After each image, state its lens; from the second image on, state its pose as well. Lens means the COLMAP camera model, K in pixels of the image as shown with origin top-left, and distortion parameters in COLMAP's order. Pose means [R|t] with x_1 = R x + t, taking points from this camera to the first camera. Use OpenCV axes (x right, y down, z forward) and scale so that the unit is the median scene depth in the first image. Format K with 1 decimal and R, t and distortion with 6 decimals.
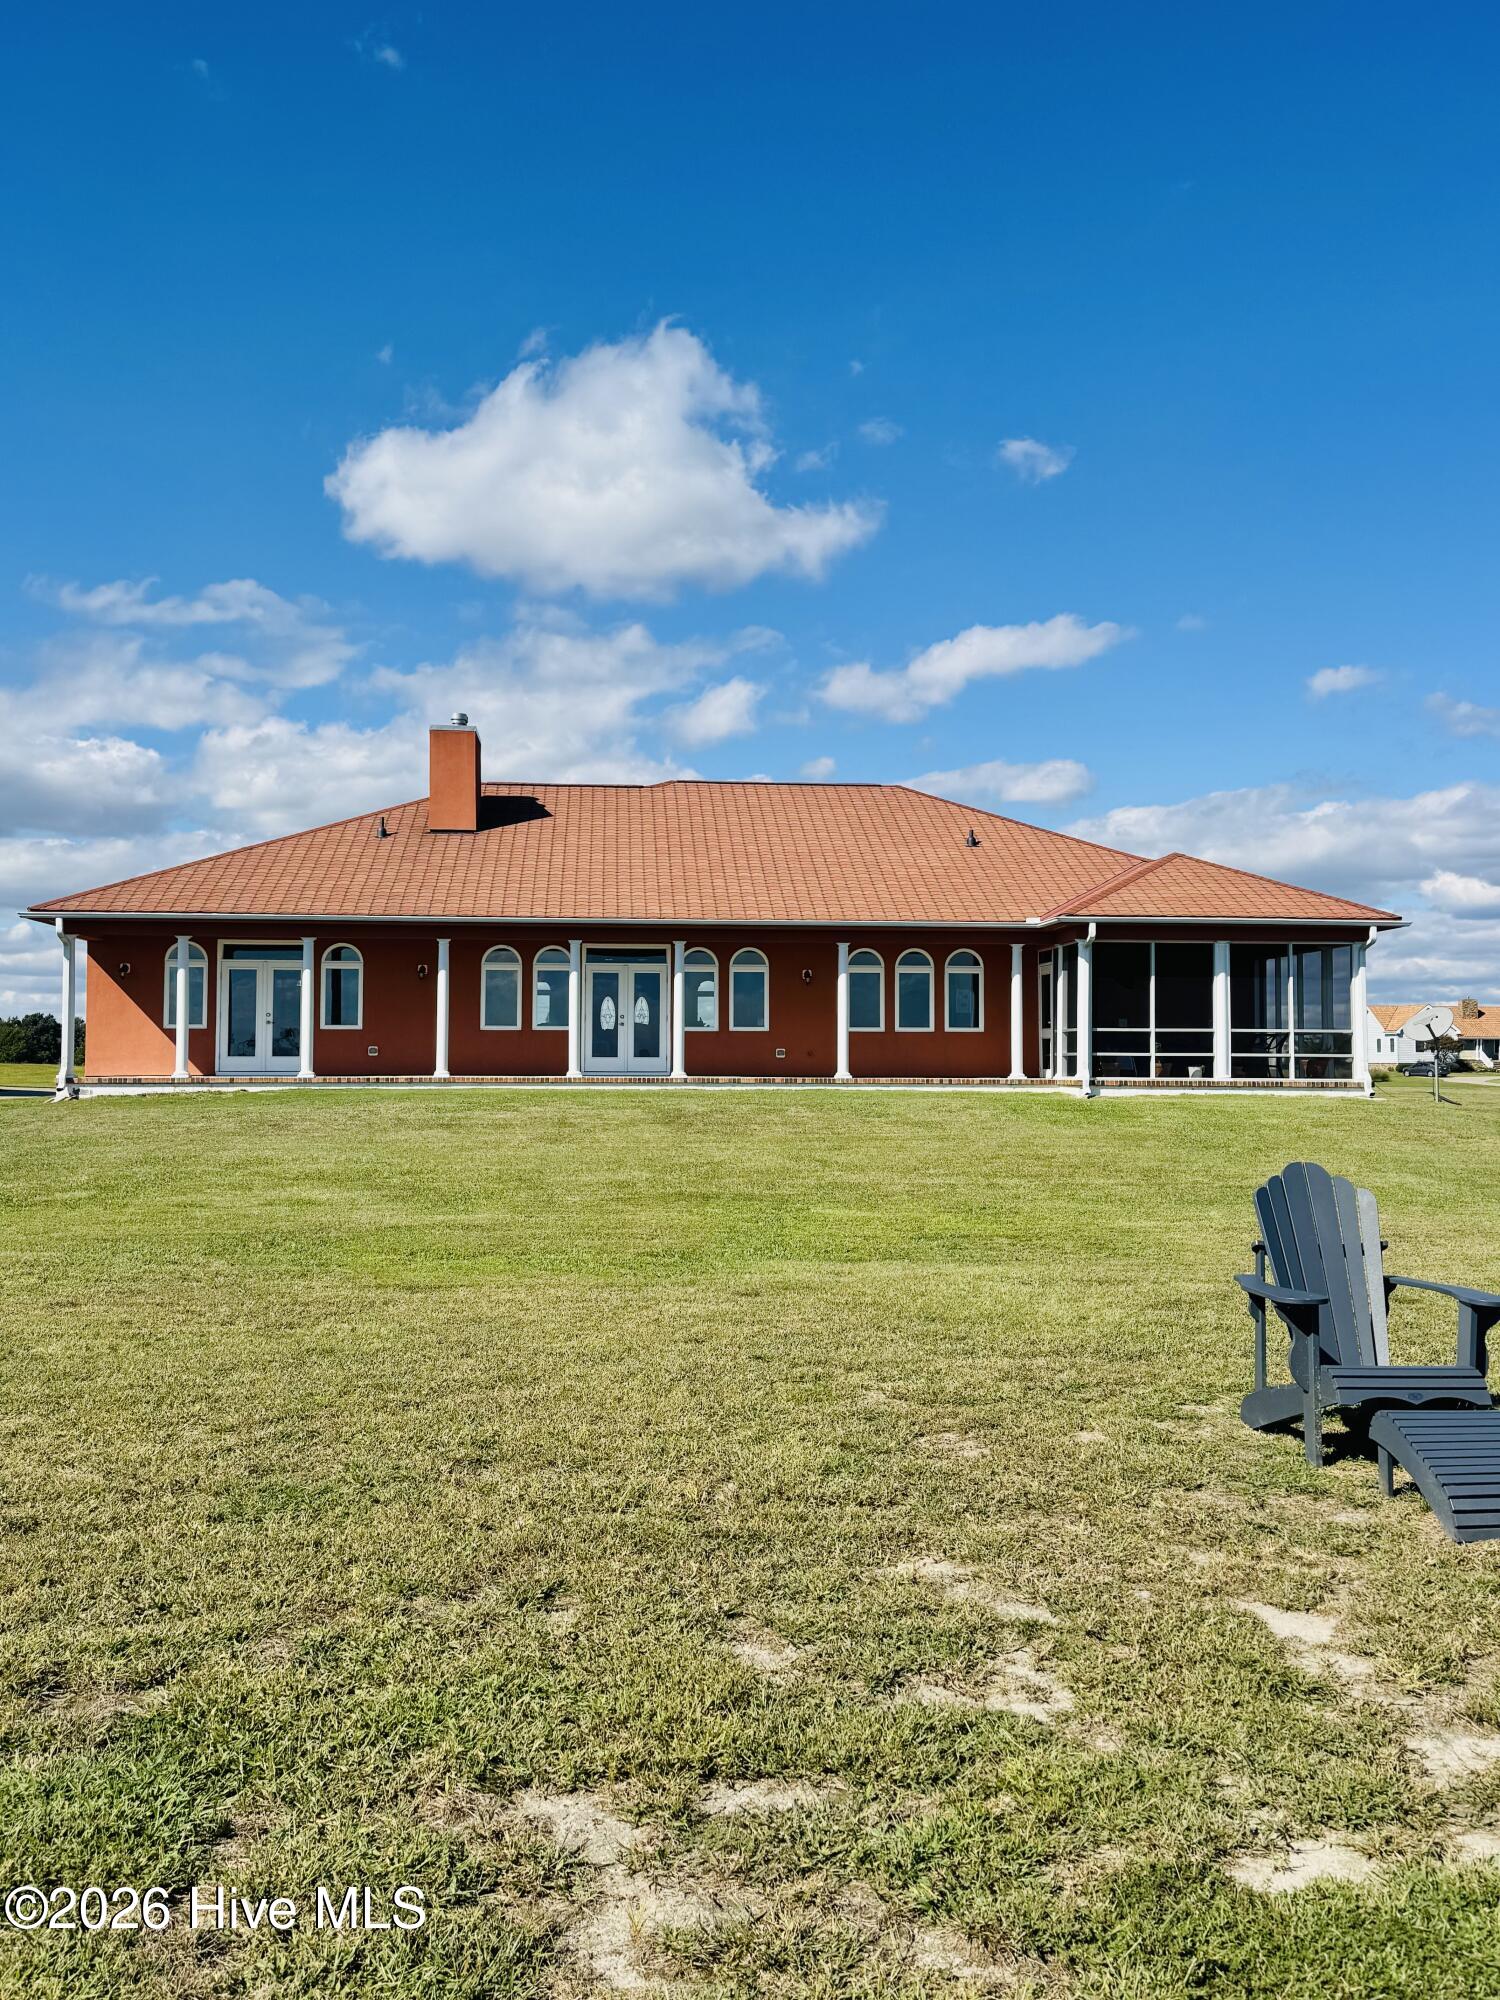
lens RADIAL K [[1928.0, 0, 750.9], [0, 1928.0, 969.6], [0, 0, 1]] dist [0.281365, -0.361689]
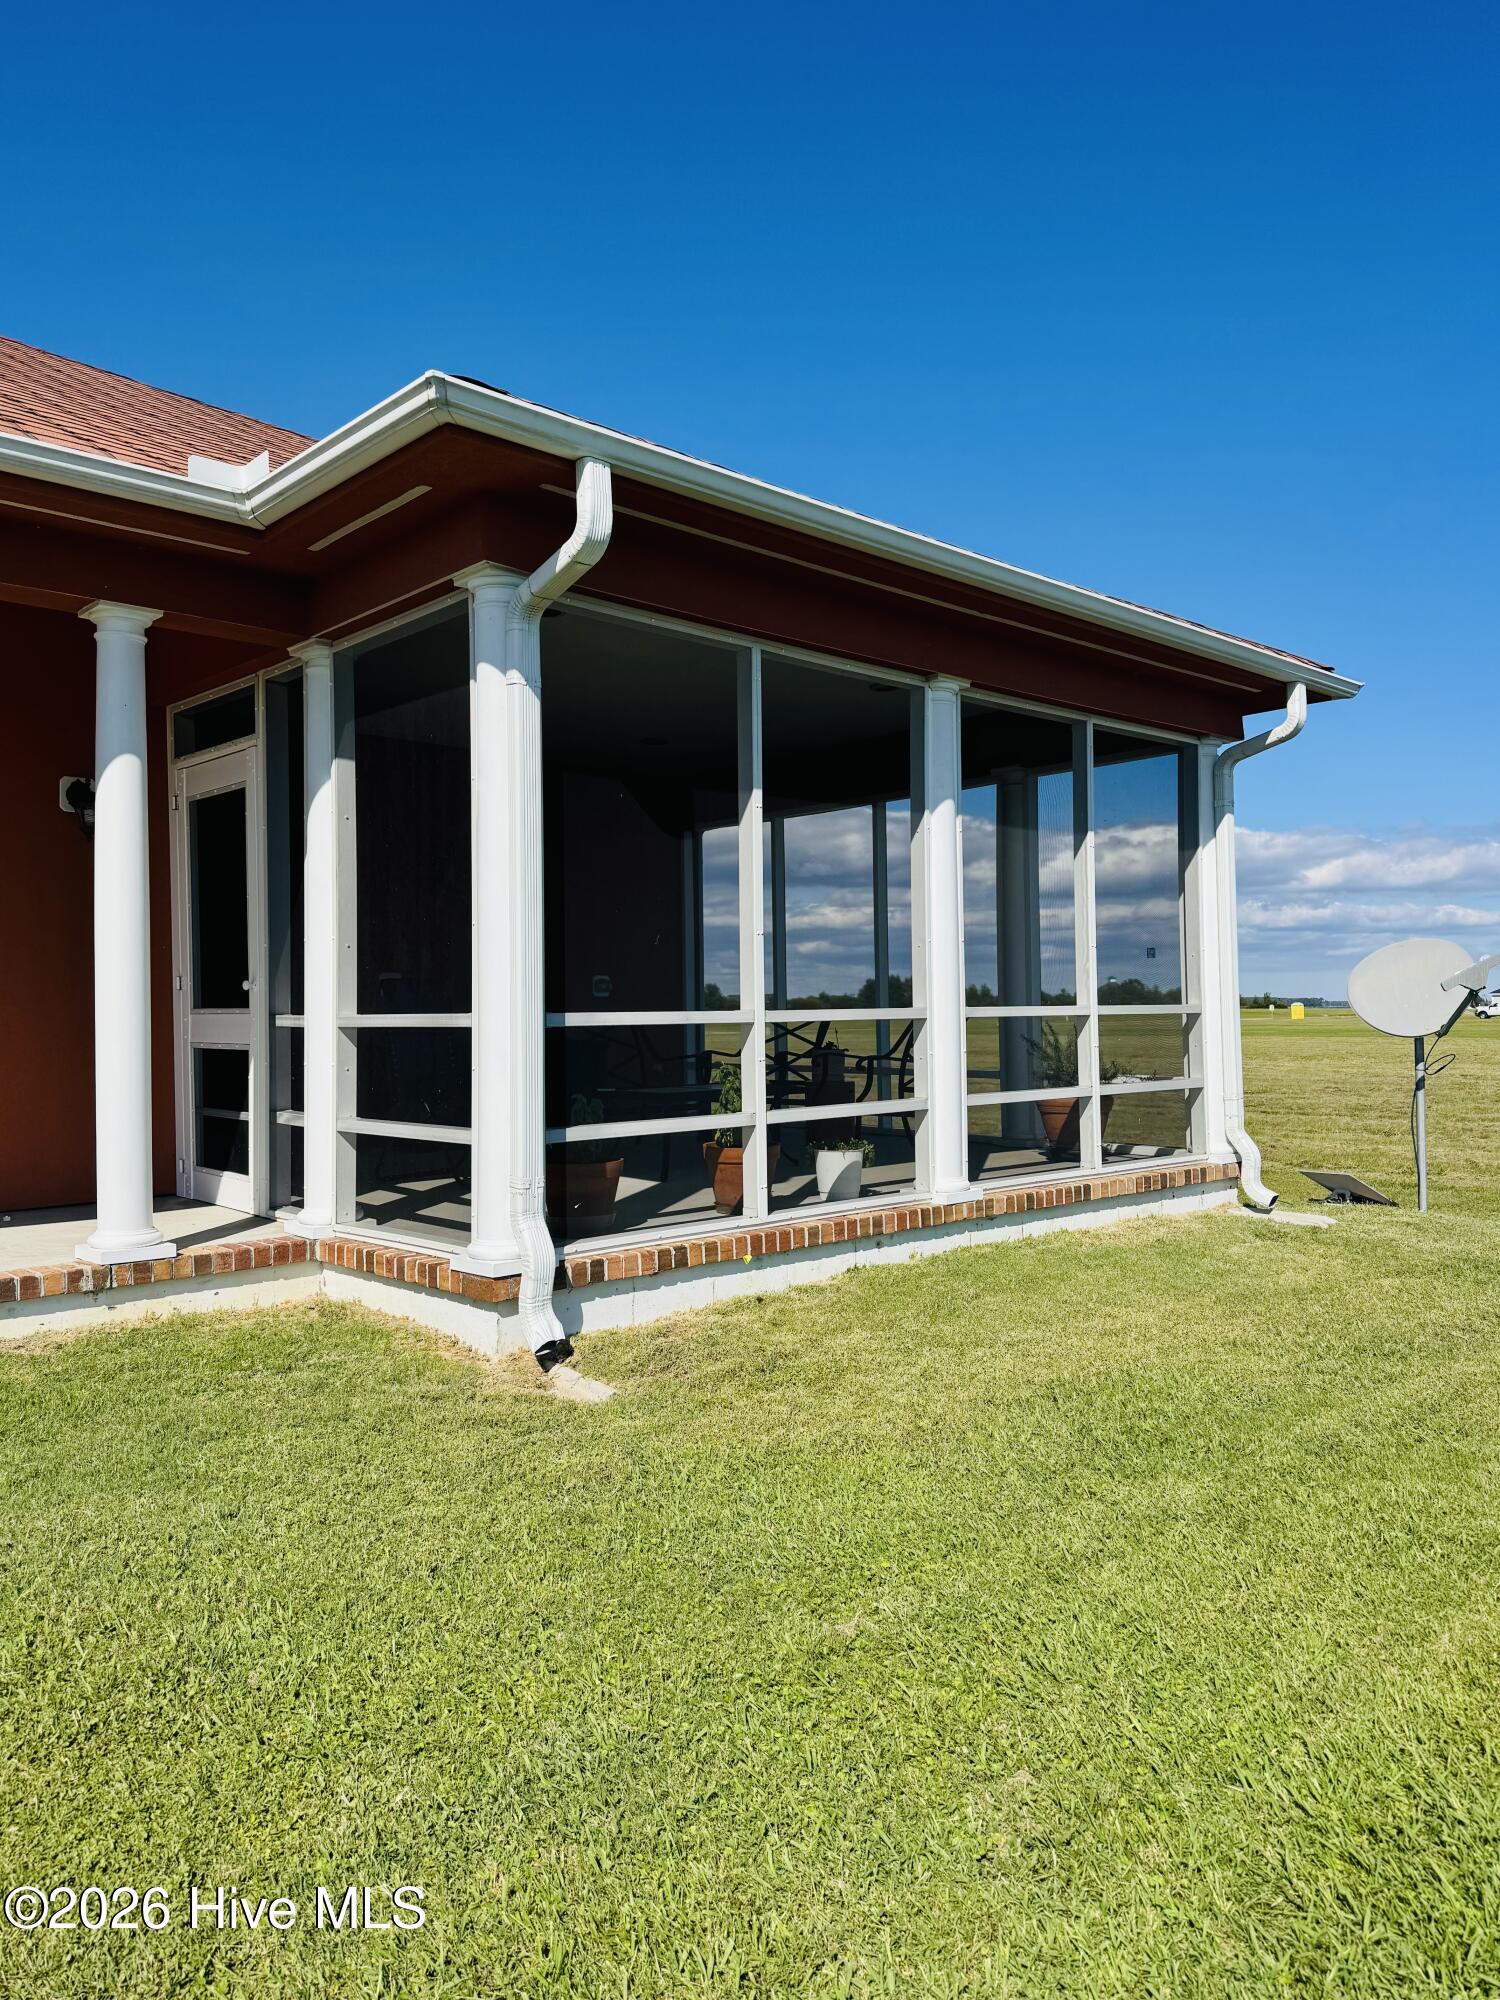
lens RADIAL K [[1471.1, 0, 750.0], [0, 1471.1, 1000.0], [0, 0, 1]] dist [0.000773, 0.000120]
pose [[0.796725, -0.010620, 0.604248, 0.070671], [-0.013641, 0.999275, 0.035549, 0.016484], [-0.604188, -0.036565, 0.796003, 0.621651]]
